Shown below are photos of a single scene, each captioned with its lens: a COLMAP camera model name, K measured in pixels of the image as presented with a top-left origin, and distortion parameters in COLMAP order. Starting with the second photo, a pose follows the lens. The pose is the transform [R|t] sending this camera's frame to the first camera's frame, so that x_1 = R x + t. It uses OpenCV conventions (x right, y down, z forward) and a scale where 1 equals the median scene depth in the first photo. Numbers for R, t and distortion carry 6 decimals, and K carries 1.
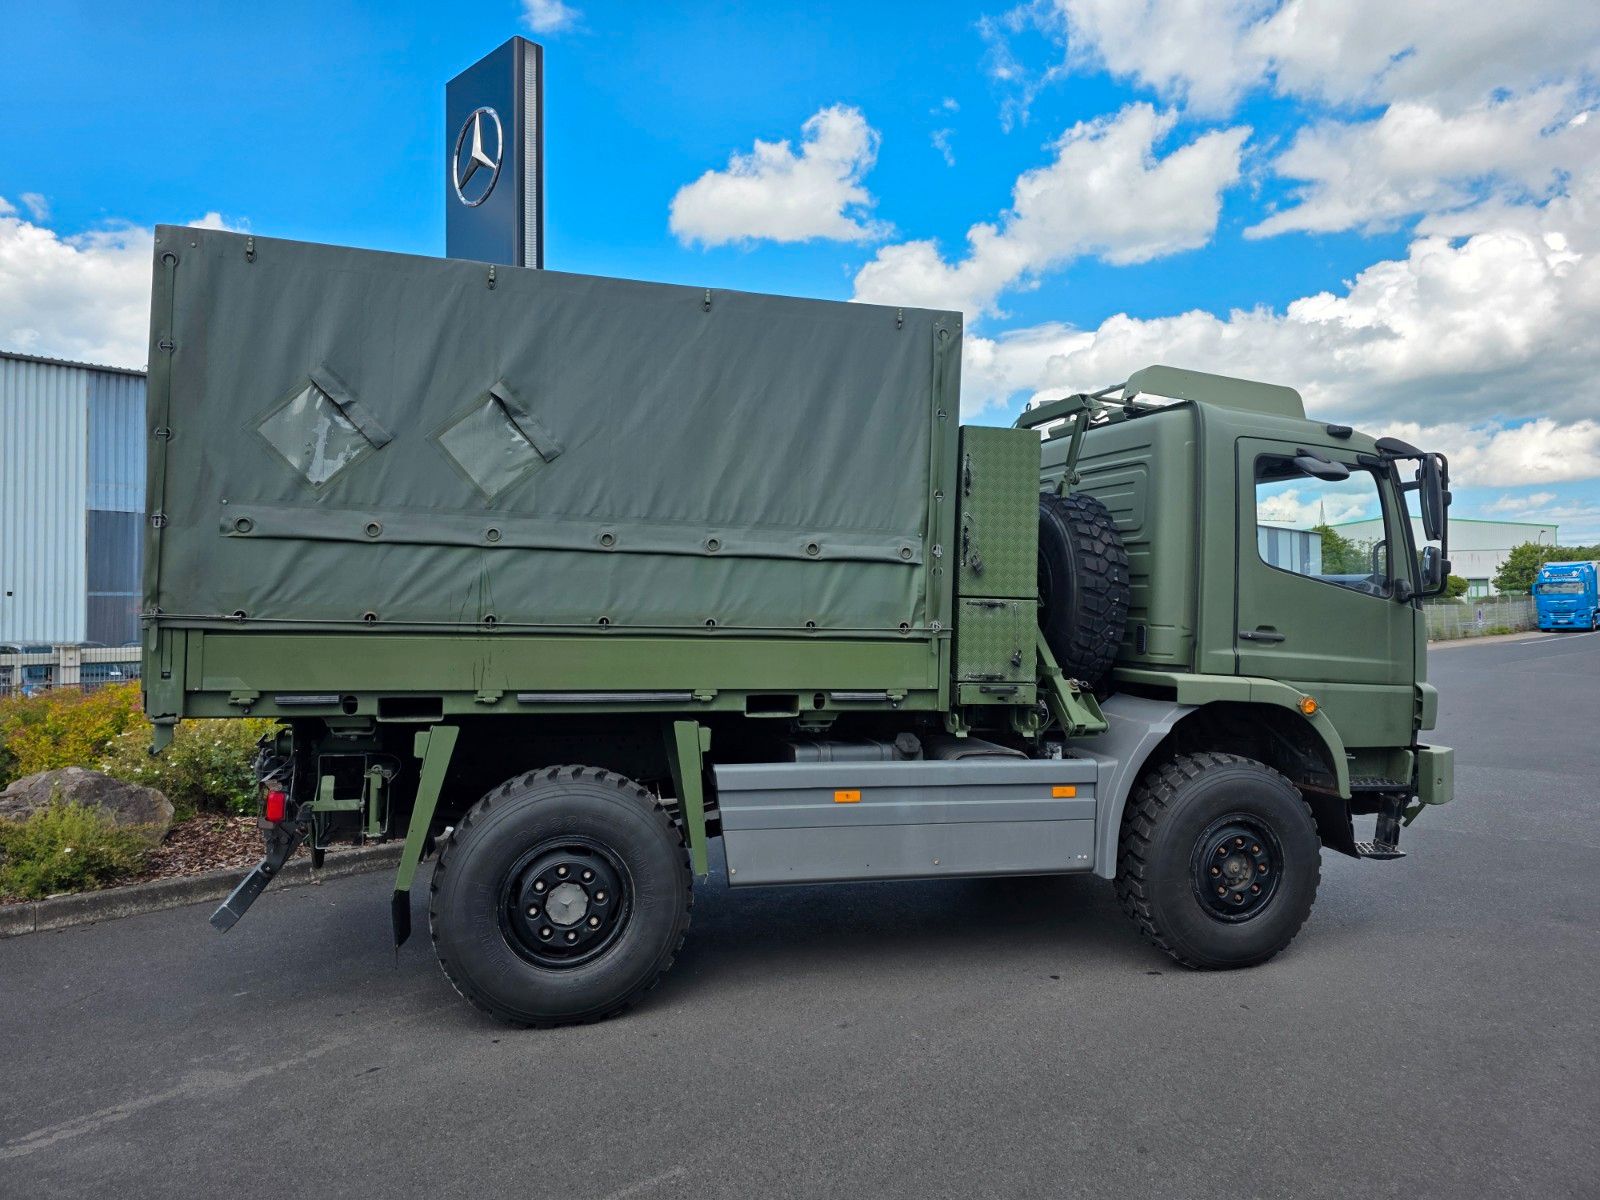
lens RADIAL K [[1082.8, 0, 815.4], [0, 1082.8, 592.4], [0, 0, 1]] dist [0.061755, -0.052014]
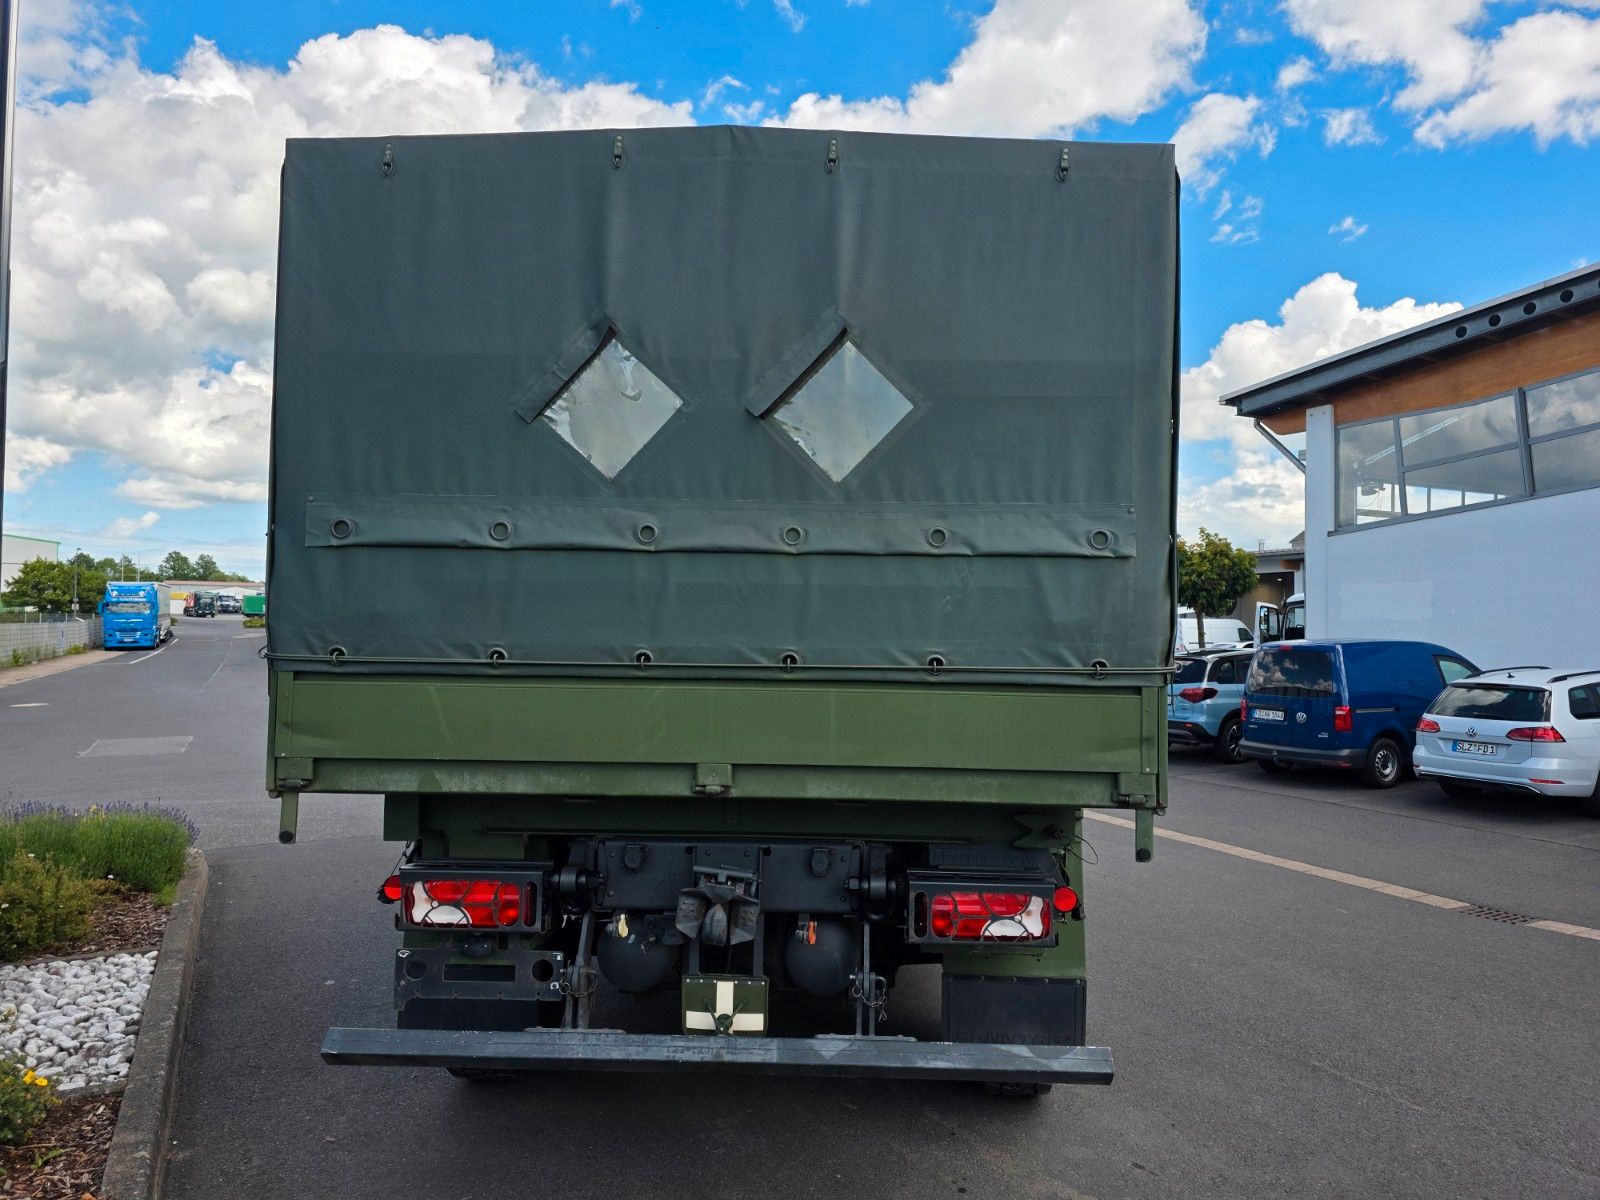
lens RADIAL K [[1108.3, 0, 846.3], [0, 1108.3, 609.3], [0, 0, 1]] dist [0.005998, 0.016498]
pose [[0.289945, 0.026522, 0.956676, -1.148954], [-0.026782, 0.999449, -0.019591, 0.002097], [-0.956668, -0.019942, 0.290496, 0.824941]]
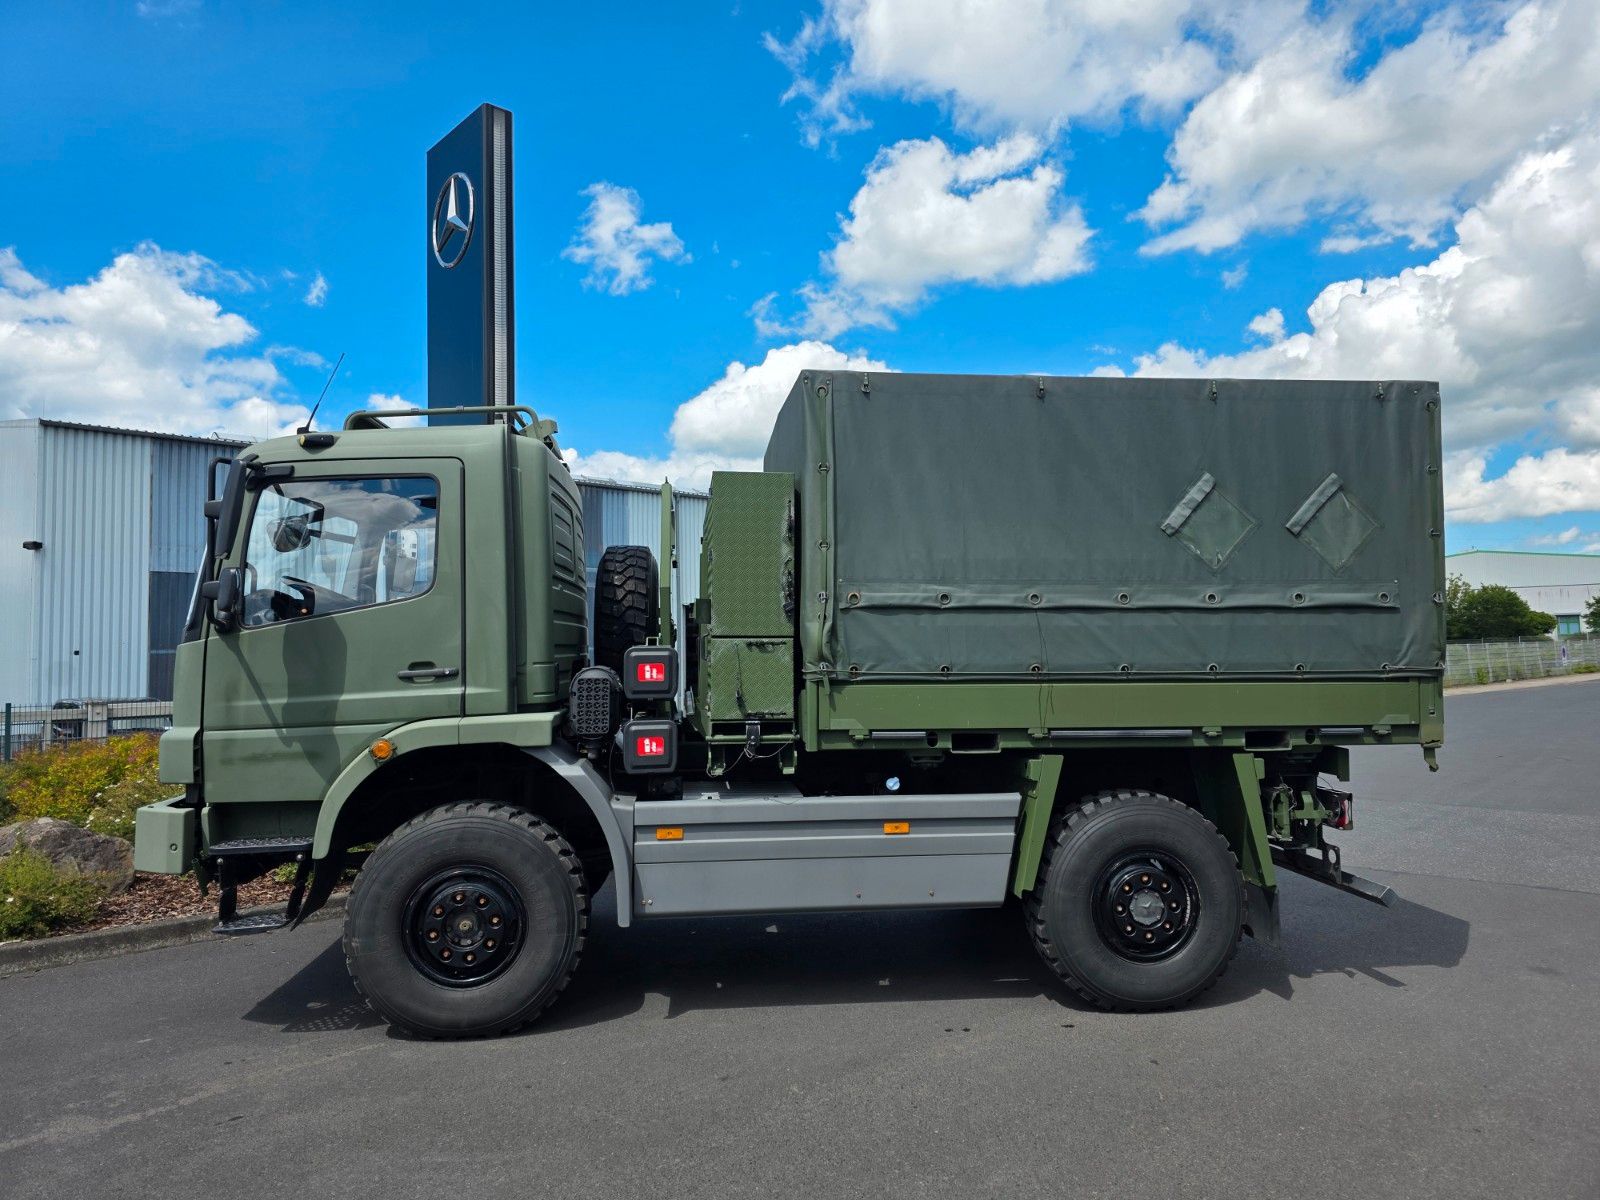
lens RADIAL K [[1082.8, 0, 811.4], [0, 1082.8, 600.7], [0, 0, 1]] dist [0.061755, -0.052014]
pose [[0.997662, -0.018165, -0.065876, 0.165669], [0.015744, 0.999188, -0.037088, 0.007371], [0.066496, 0.035964, 0.997138, 0.014576]]
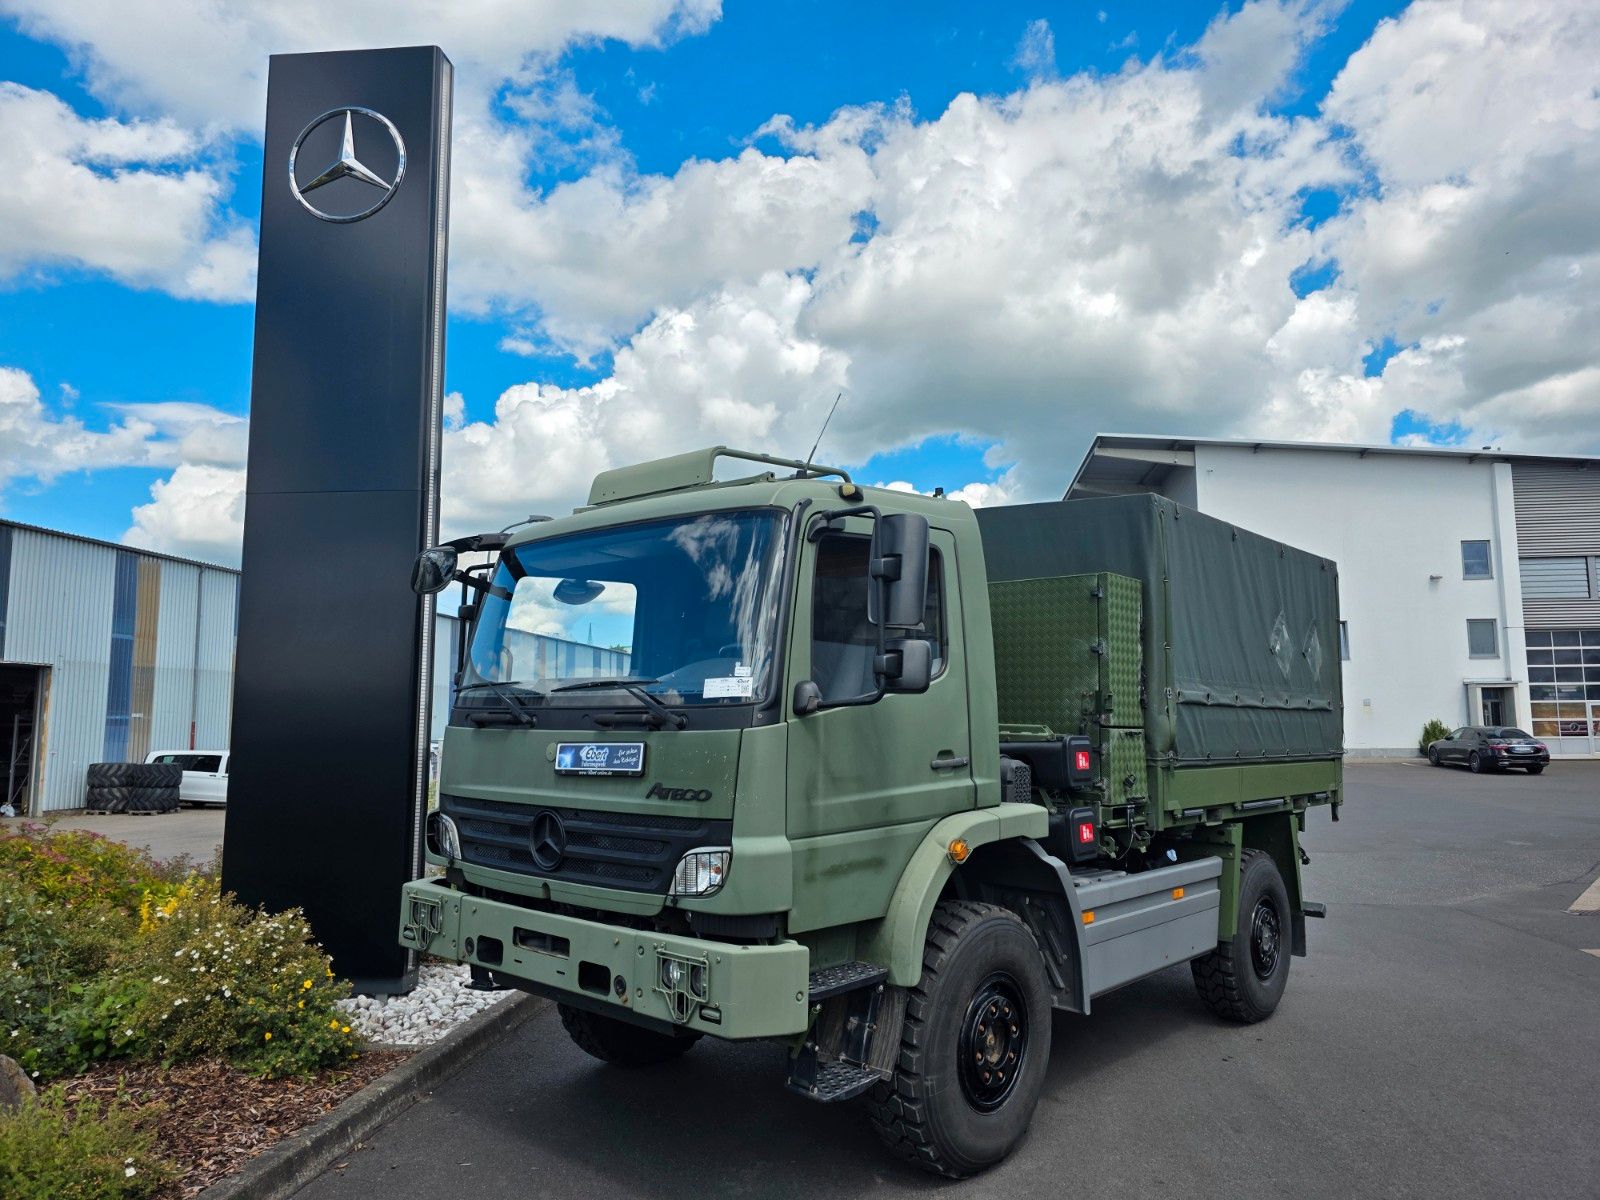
lens RADIAL K [[1085.5, 0, 844.2], [0, 1085.5, 602.1], [0, 0, 1]] dist [0.063810, -0.056757]
pose [[0.774373, 0.067457, 0.629123, -0.940561], [-0.007588, 0.995219, -0.097372, -0.014340], [-0.632684, 0.070629, 0.771183, 0.347484]]
